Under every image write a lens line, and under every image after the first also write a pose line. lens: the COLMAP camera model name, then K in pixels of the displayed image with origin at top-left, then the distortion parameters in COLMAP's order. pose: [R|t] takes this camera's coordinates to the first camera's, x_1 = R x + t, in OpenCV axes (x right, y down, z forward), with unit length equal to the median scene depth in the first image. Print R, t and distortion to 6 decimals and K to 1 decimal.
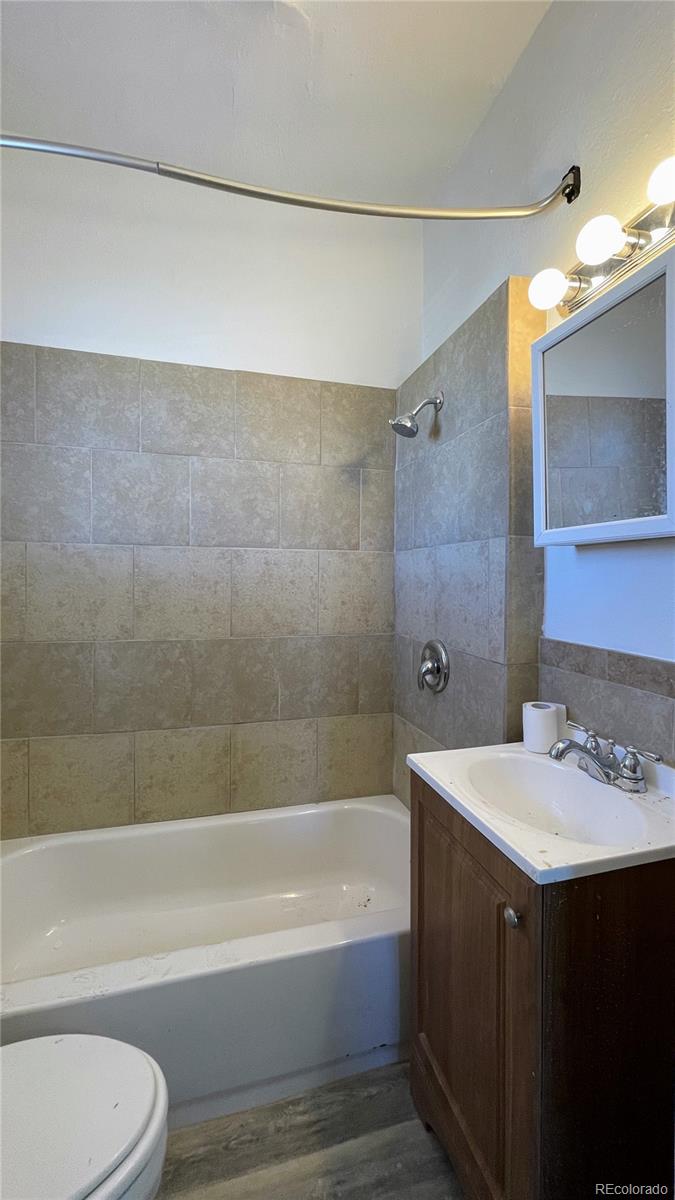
lens RADIAL K [[479.9, 0, 336.4], [0, 479.9, 598.2], [0, 0, 1]] dist [-0.005261, 0.000007]
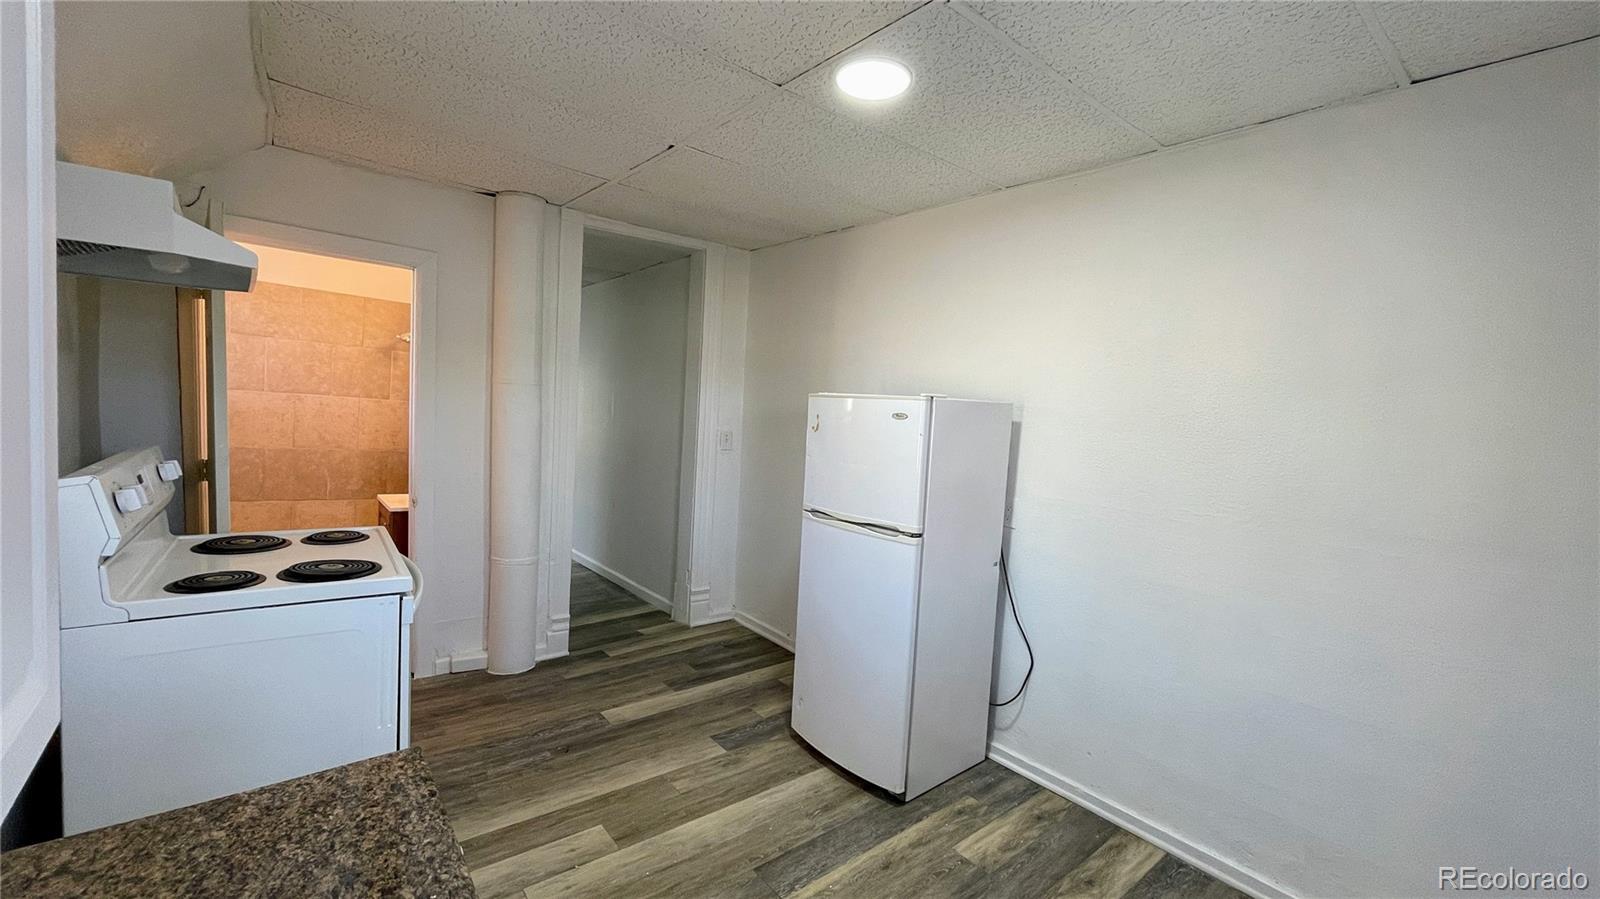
lens RADIAL K [[639.9, 0, 785.1], [0, 639.9, 457.9], [0, 0, 1]] dist [-0.005261, 0.000007]
pose [[0.909305, 0.036588, 0.414518, 0.412069], [-0.053579, 0.998130, 0.029432, -0.039886], [-0.412666, -0.048972, 0.909565, -1.701811]]
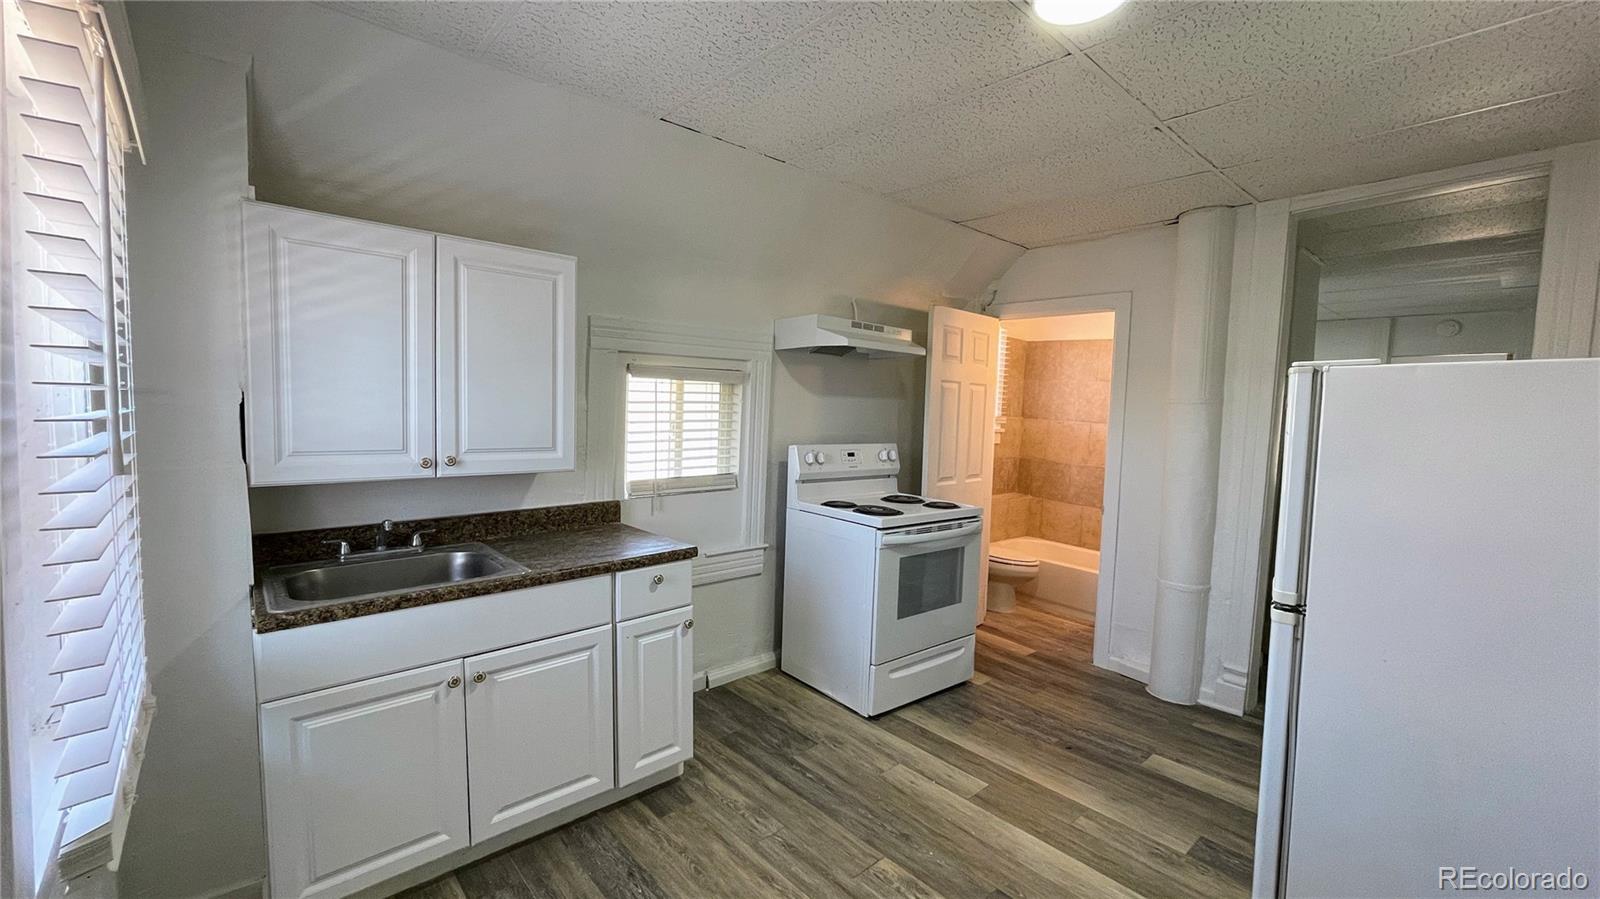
lens RADIAL K [[639.9, 0, 785.5], [0, 639.9, 448.8], [0, 0, 1]] dist [-0.005261, 0.000007]
pose [[0.454528, 0.084114, -0.886752, 1.490933], [-0.078370, 0.995447, 0.054254, -0.037525], [0.887278, 0.044835, 0.459051, -1.534533]]
